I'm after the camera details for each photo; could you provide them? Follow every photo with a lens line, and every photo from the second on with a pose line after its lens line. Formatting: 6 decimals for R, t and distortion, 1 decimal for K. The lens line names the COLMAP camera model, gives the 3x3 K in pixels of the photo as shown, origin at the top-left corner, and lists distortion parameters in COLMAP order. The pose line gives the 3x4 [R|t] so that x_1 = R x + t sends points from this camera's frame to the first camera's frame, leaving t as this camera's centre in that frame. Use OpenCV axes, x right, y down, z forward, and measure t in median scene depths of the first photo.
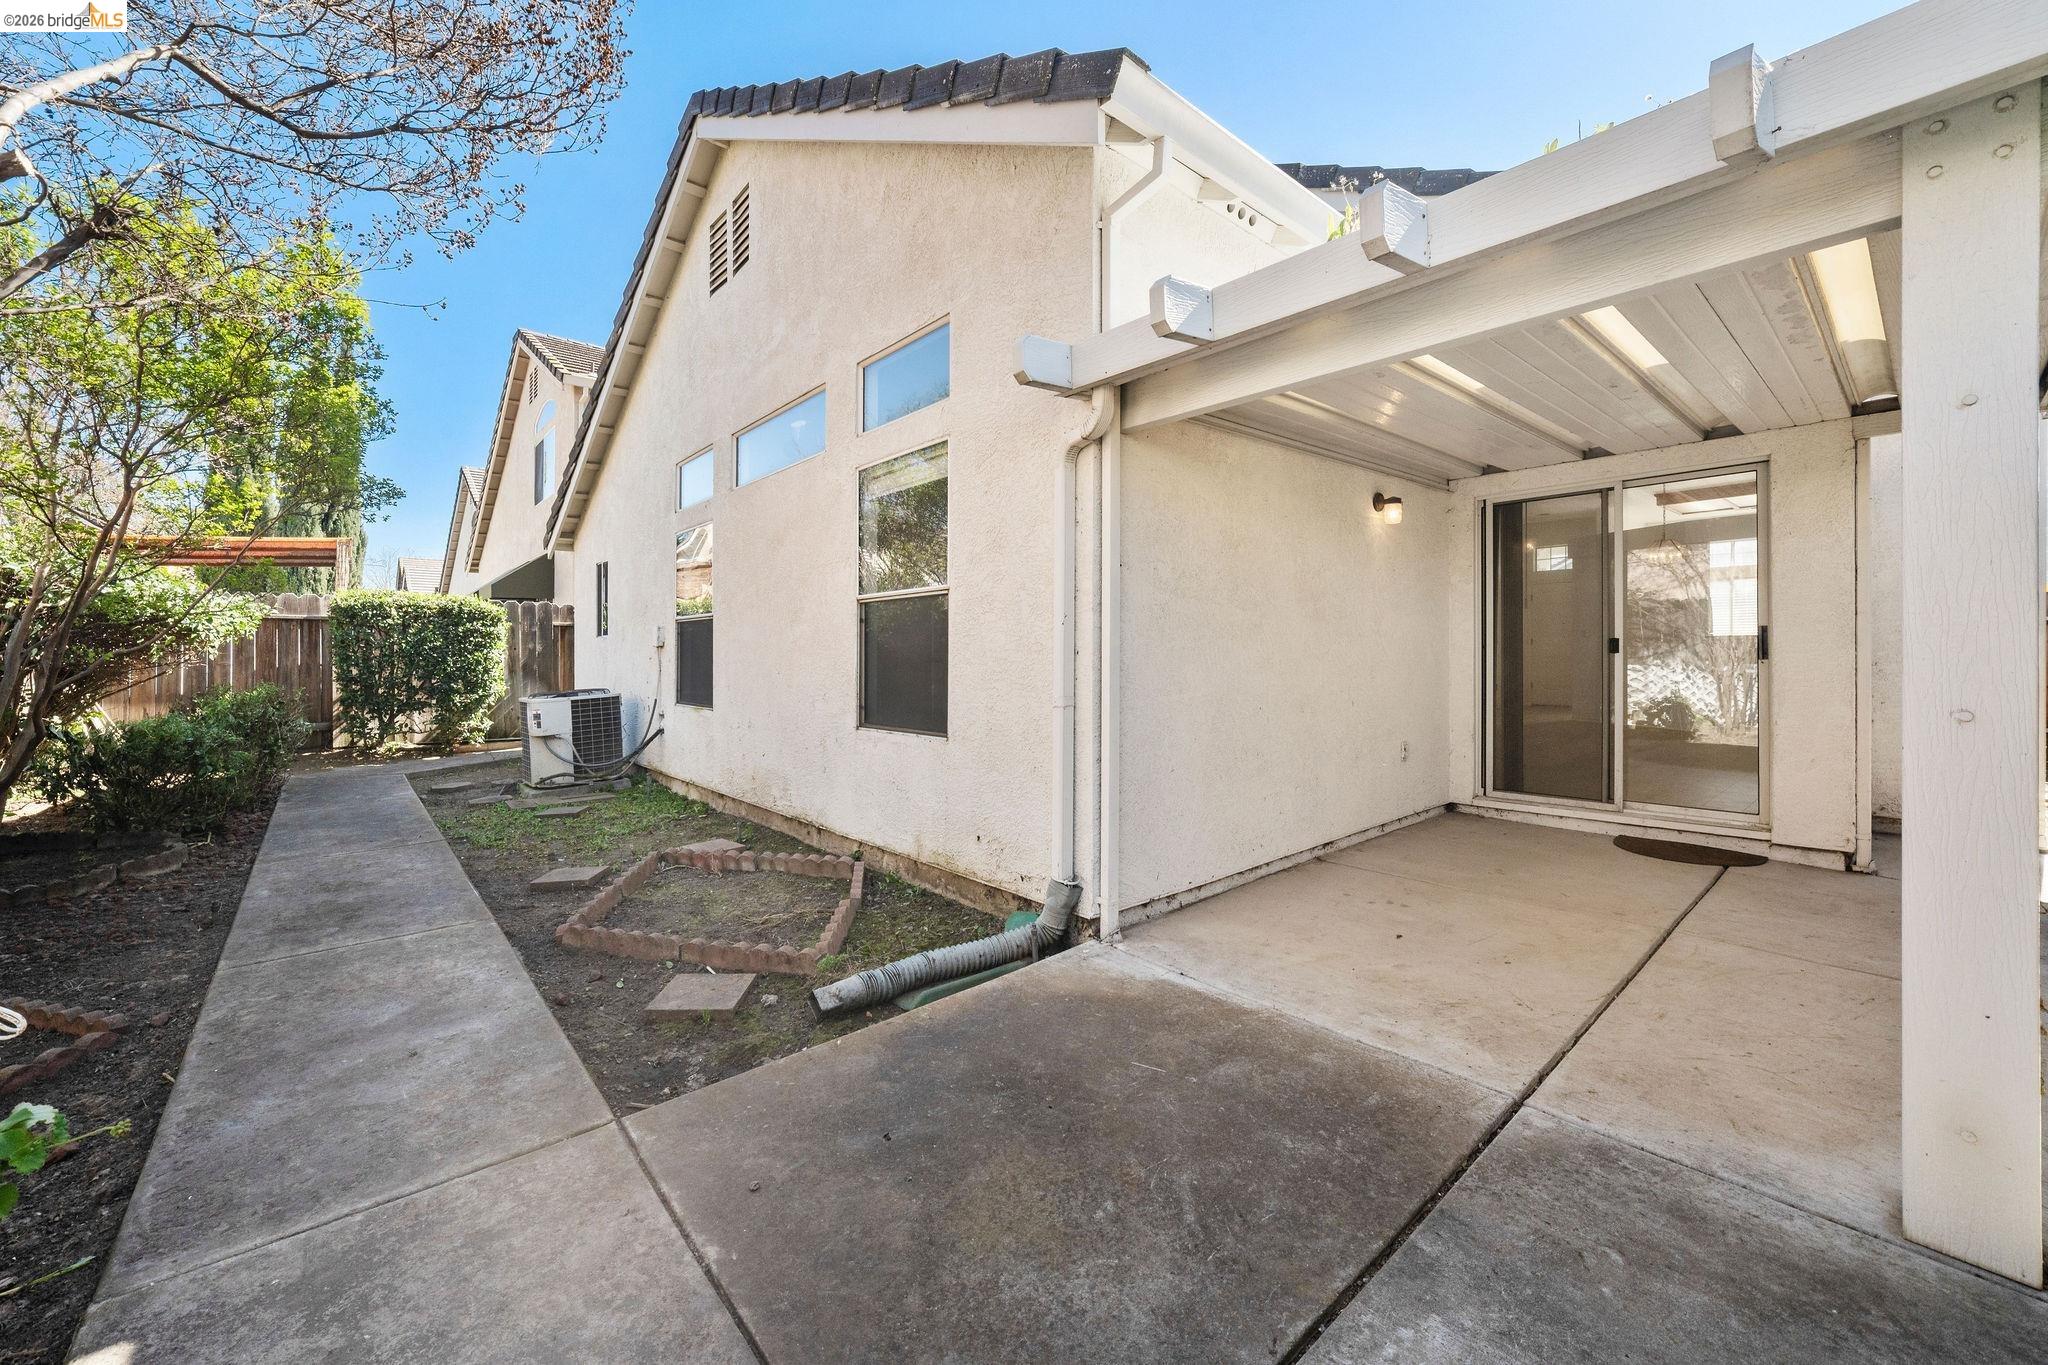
lens RADIAL K [[833.7, 0, 1012.1], [0, 833.7, 678.0], [0, 0, 1]] dist [-0.024285, 0.010095]
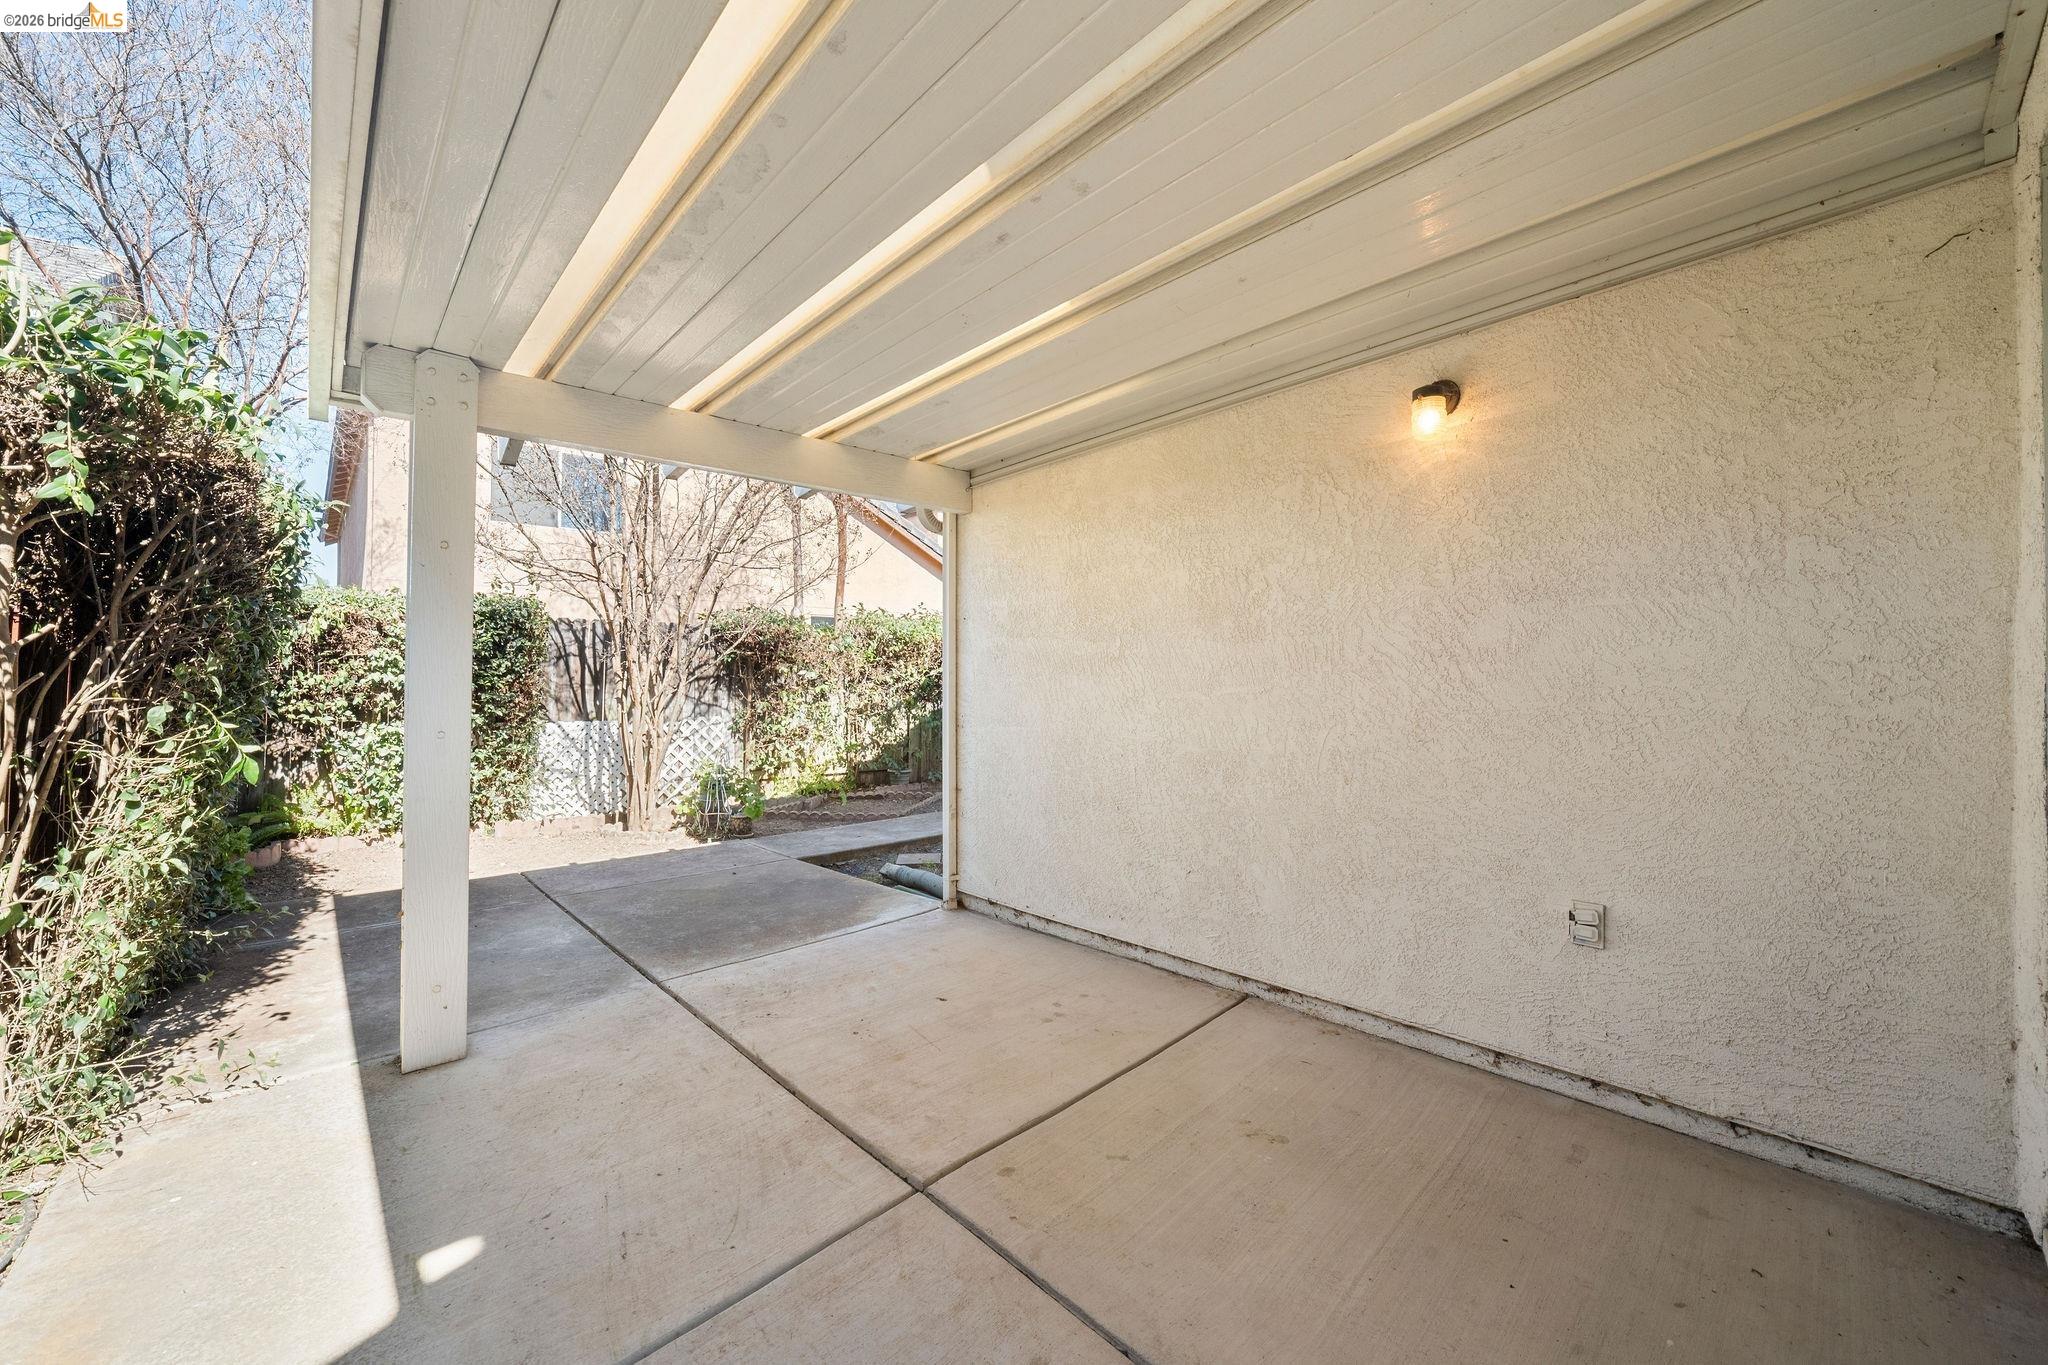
lens RADIAL K [[833.7, 0, 1012.1], [0, 833.7, 678.0], [0, 0, 1]] dist [-0.024285, 0.010095]
pose [[-0.014709, 0.001321, -0.999891, 1.853886], [-0.023139, 0.999731, 0.001662, -0.068778], [0.999624, 0.023161, -0.014674, 1.435106]]
